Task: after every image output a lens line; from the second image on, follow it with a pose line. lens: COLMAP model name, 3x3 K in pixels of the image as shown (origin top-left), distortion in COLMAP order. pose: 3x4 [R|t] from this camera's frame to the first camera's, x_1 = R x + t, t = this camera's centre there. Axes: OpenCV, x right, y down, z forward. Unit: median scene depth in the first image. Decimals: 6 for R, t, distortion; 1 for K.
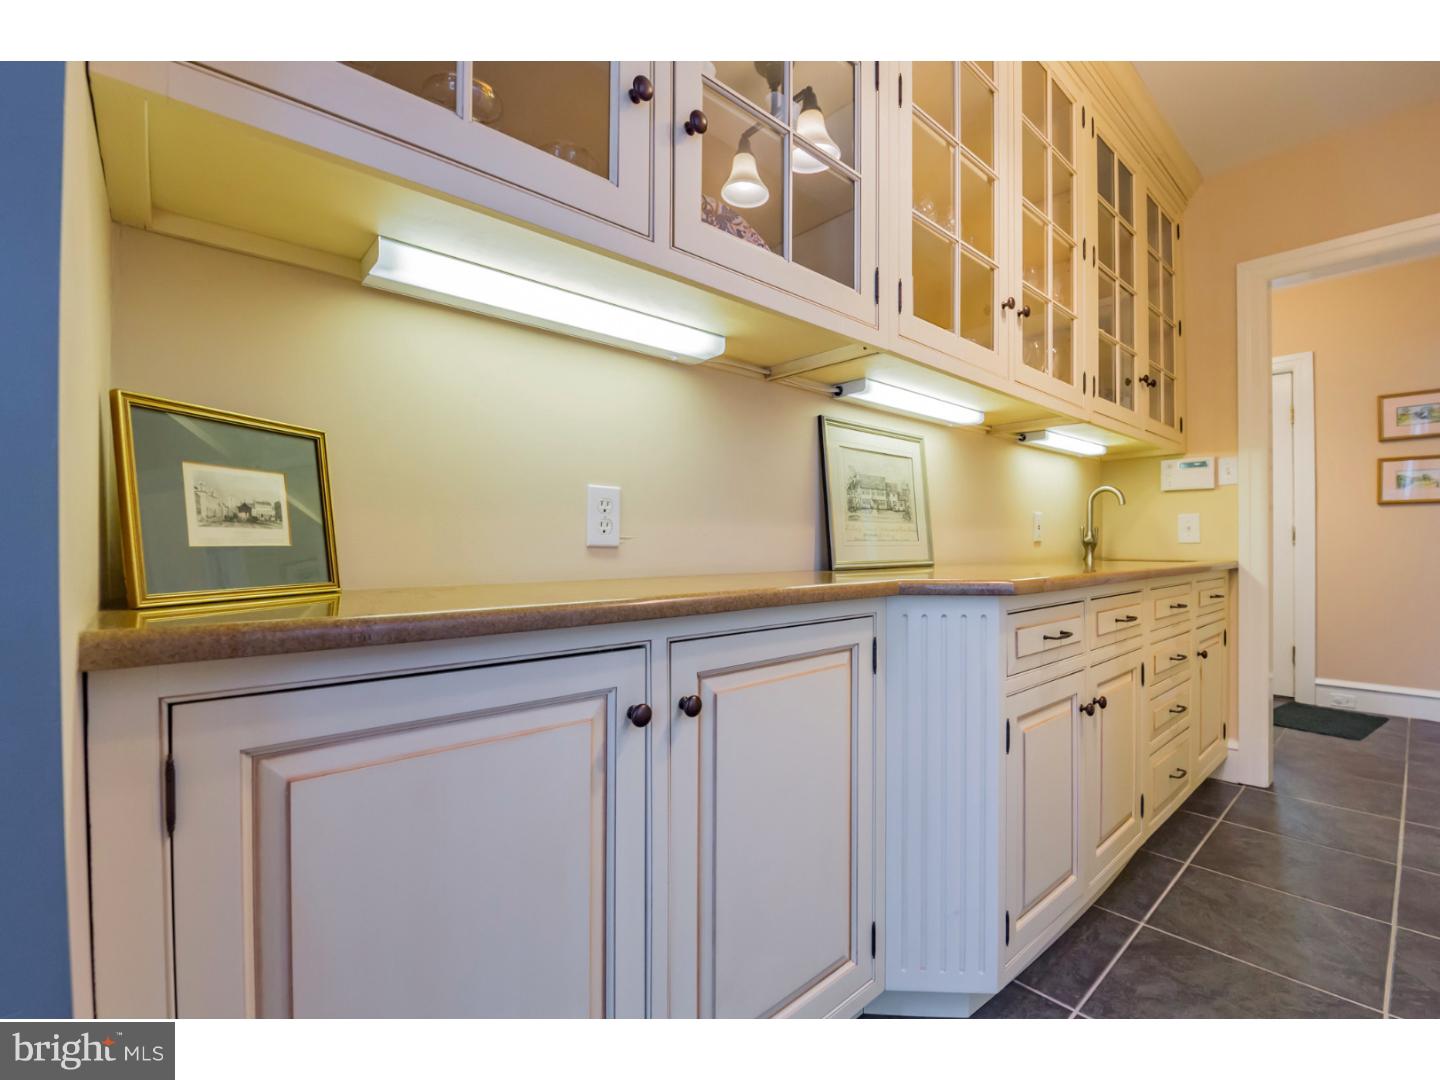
lens RADIAL K [[624.9, 0, 720.0], [0, 624.9, 547.0], [0, 0, 1]] dist [-0.010916, -0.003547]
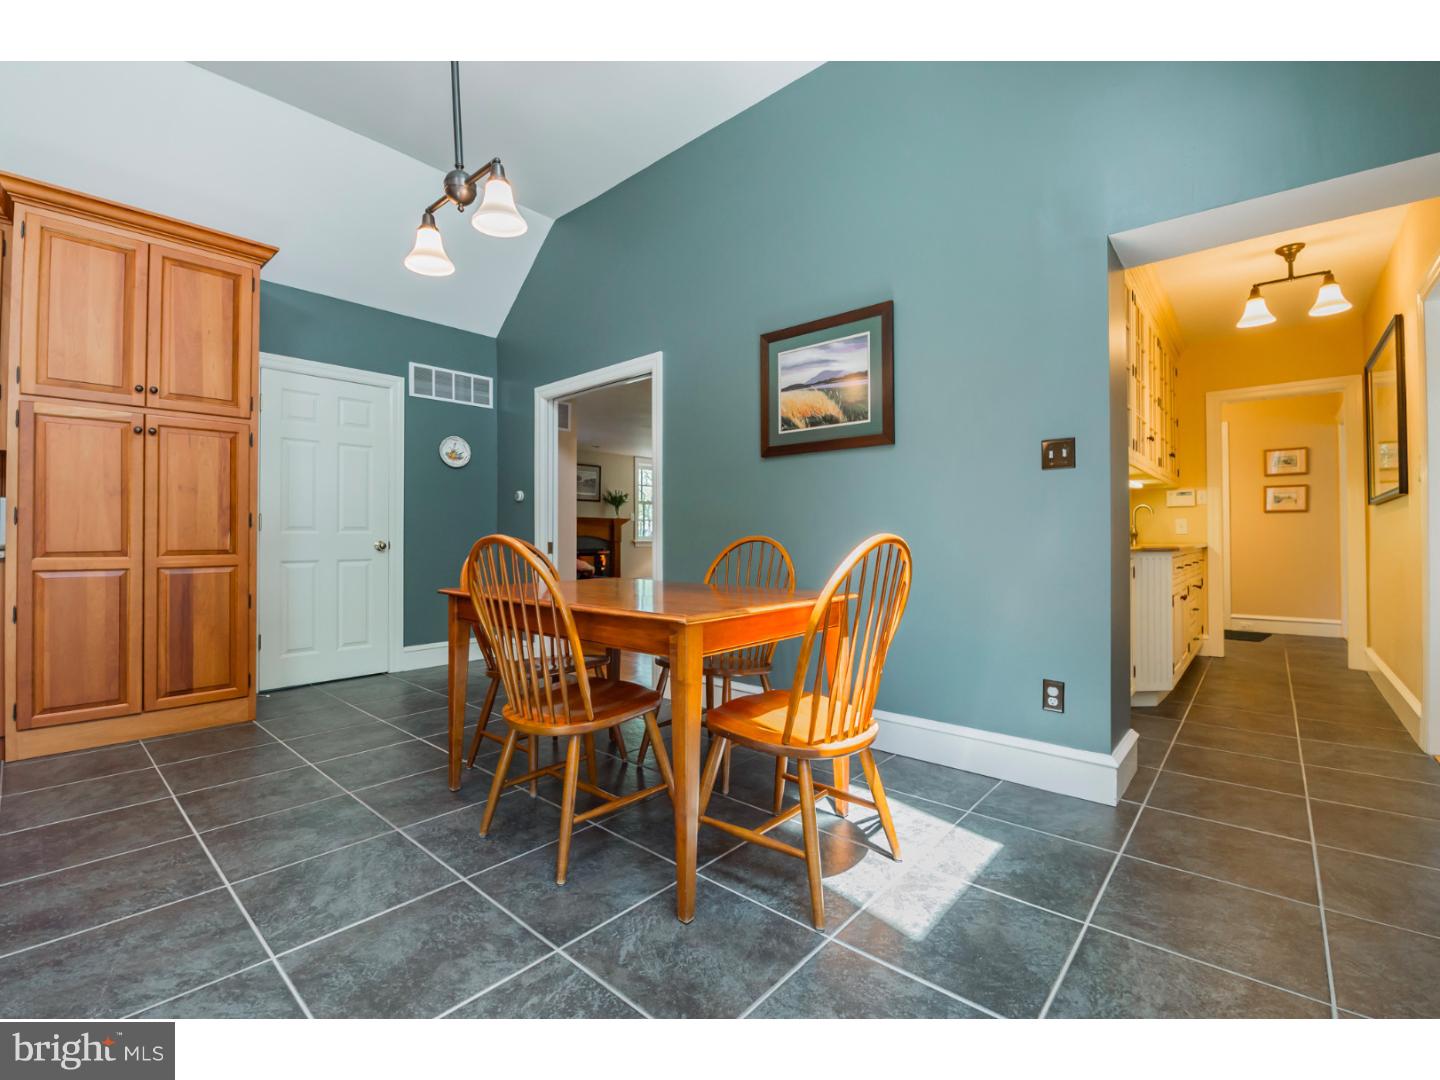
lens RADIAL K [[624.9, 0, 720.1], [0, 624.9, 536.0], [0, 0, 1]] dist [-0.010916, -0.003547]
pose [[0.992141, -0.003754, 0.125066, -0.900554], [0.004886, 0.999950, -0.008742, 0.008588], [-0.125027, 0.009284, 0.992110, -0.724603]]
